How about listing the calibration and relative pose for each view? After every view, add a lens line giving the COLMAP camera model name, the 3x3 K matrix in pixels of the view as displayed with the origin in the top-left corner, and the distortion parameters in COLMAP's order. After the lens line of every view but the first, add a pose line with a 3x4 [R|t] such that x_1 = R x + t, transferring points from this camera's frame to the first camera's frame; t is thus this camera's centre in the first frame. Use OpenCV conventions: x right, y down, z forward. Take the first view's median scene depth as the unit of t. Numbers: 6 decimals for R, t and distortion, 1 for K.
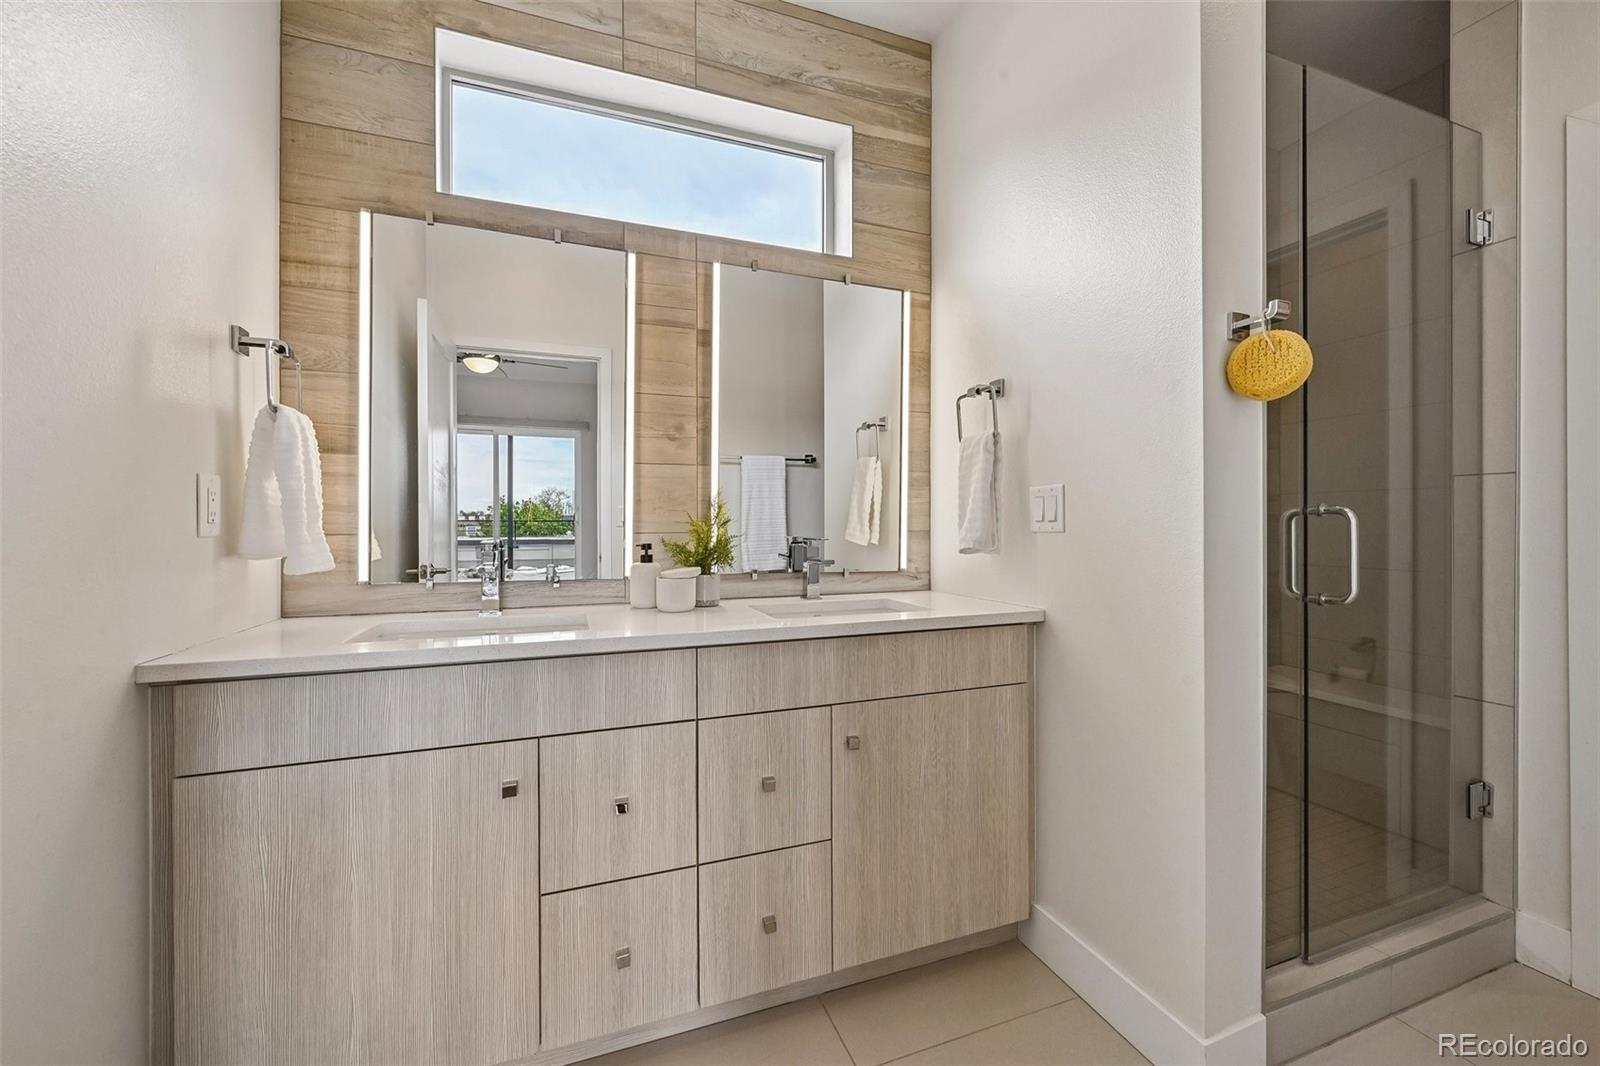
lens RADIAL K [[630.8, 0, 803.9], [0, 630.8, 533.8], [0, 0, 1]] dist [0.000643, 0.000309]
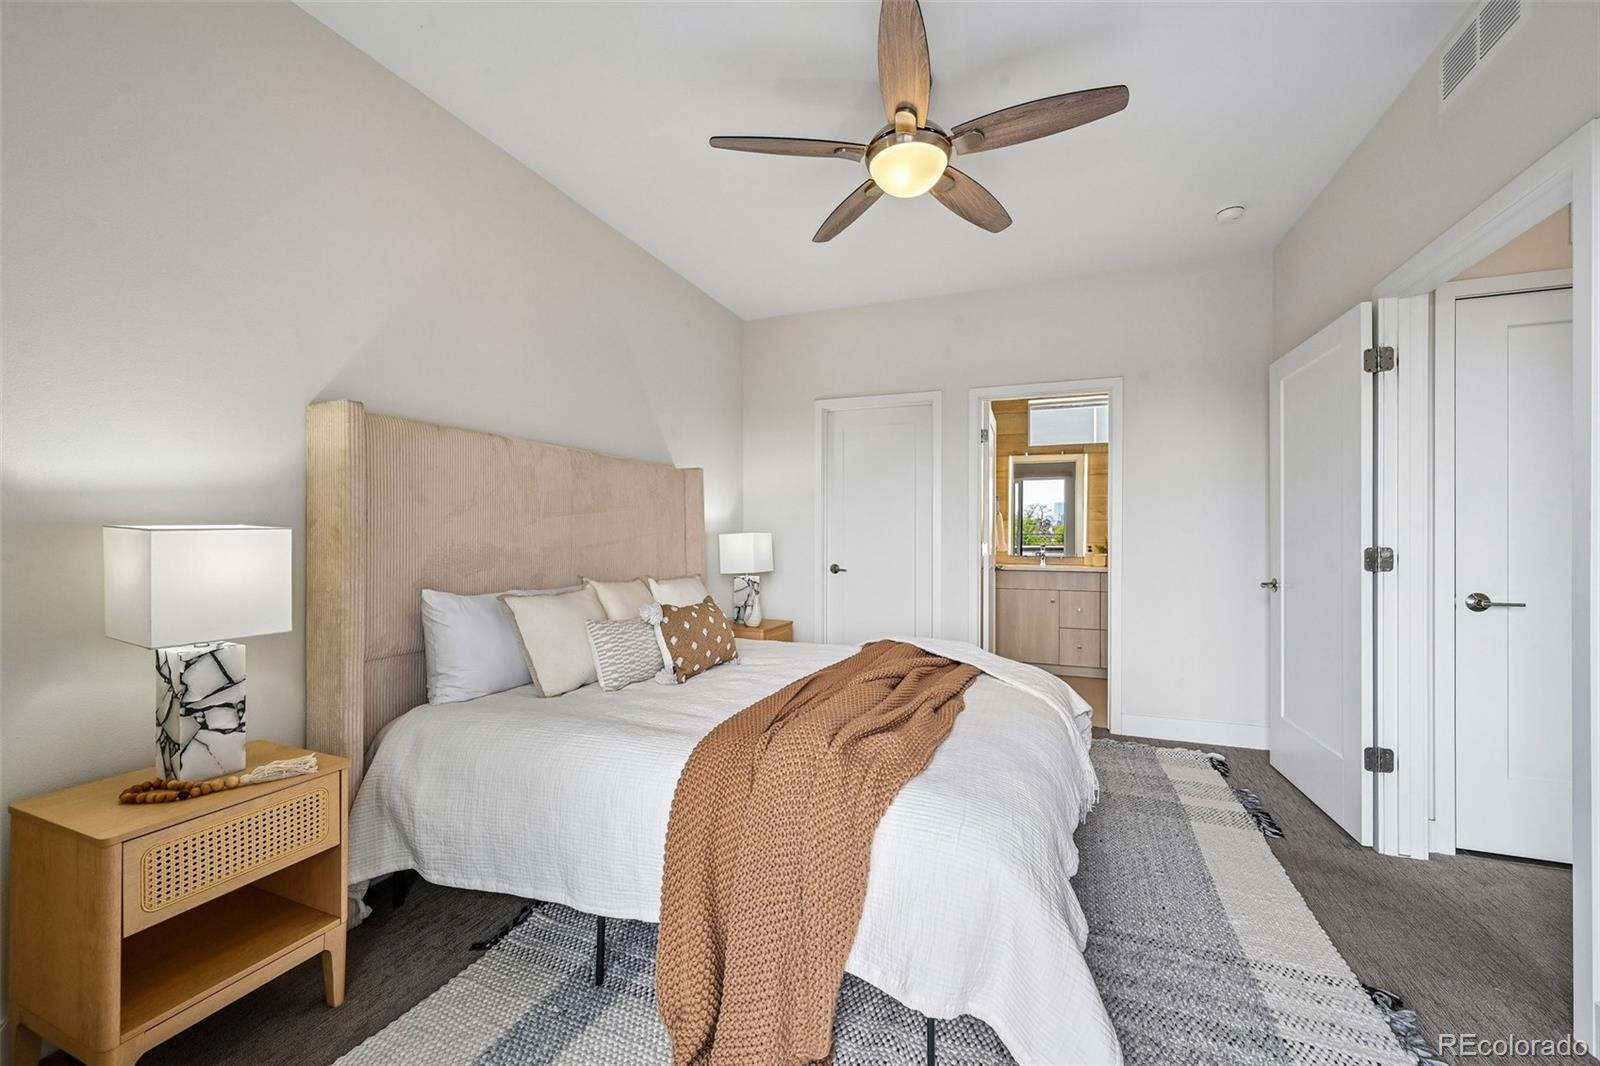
lens RADIAL K [[630.8, 0, 803.9], [0, 630.8, 533.8], [0, 0, 1]] dist [0.000643, 0.000309]
pose [[0.746524, -0.001028, -0.665358, 0.793526], [-0.010816, 0.999848, -0.013680, 0.013312], [0.665271, 0.017408, 0.746399, -2.349473]]
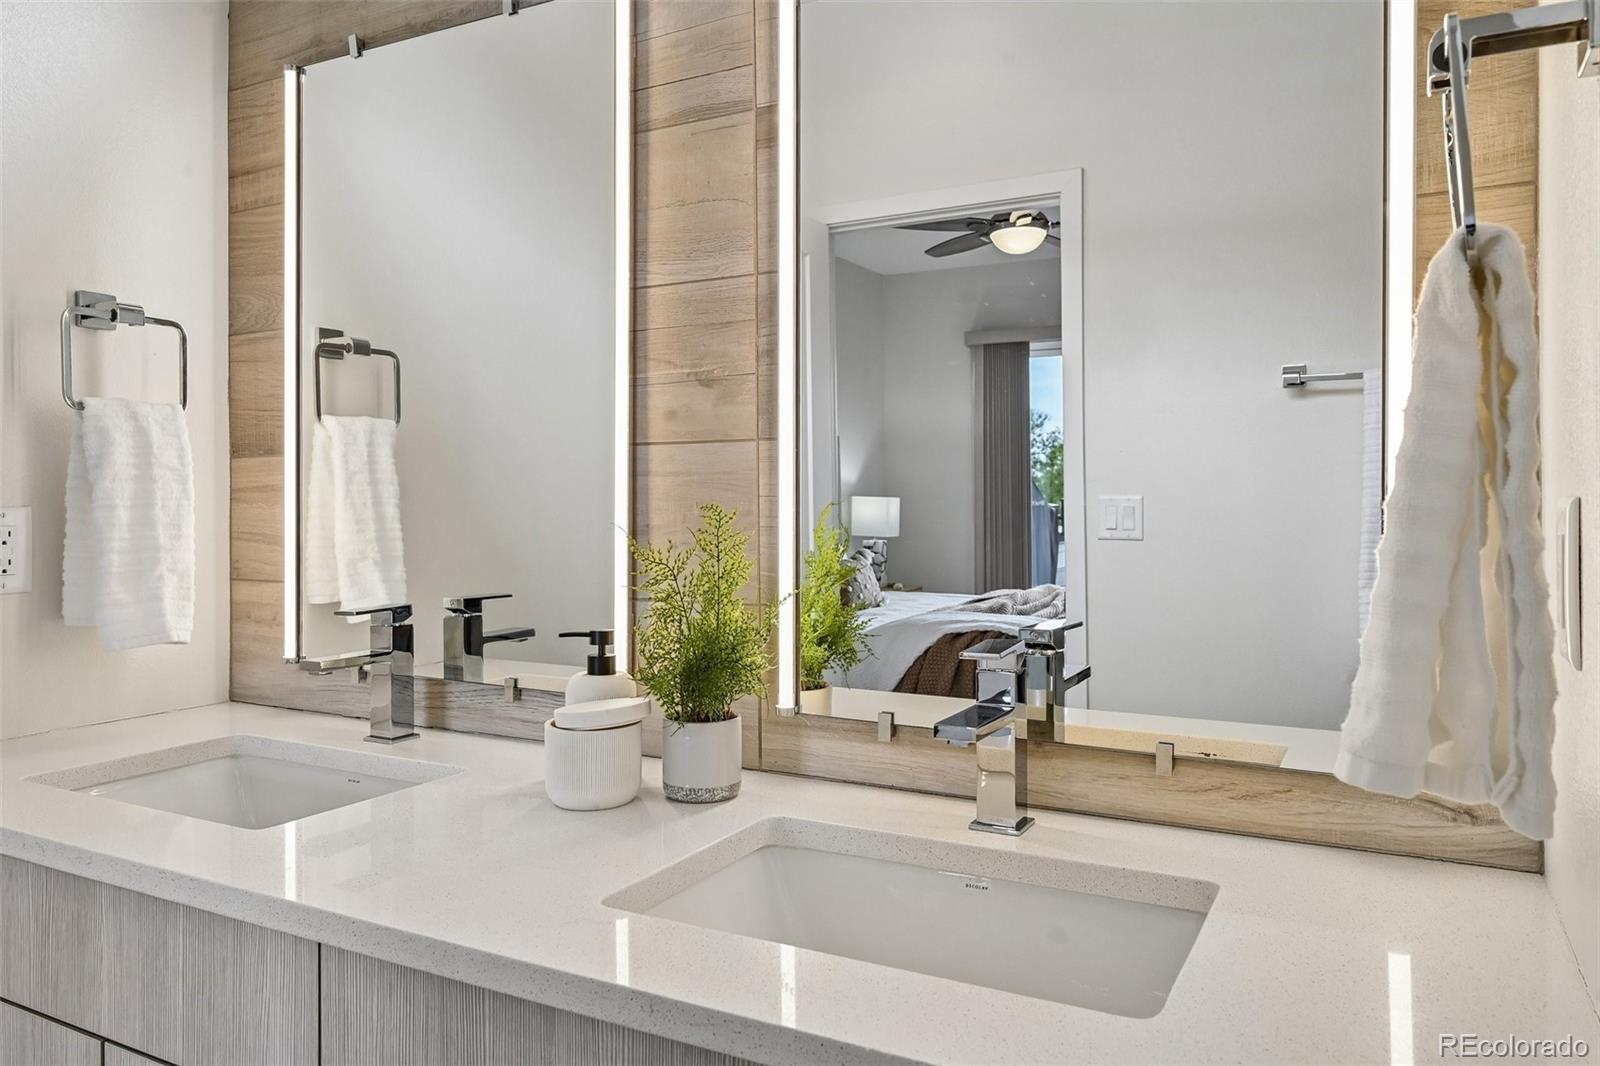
lens RADIAL K [[1113.0, 0, 800.1], [0, 1113.0, 497.1], [0, 0, 1]] dist [-0.003283, -0.000822]
pose [[0.659579, -0.003188, -0.751629, 0.424112], [-0.010780, 0.999848, -0.013701, -0.068315], [0.751558, 0.017139, 0.659444, 0.595482]]
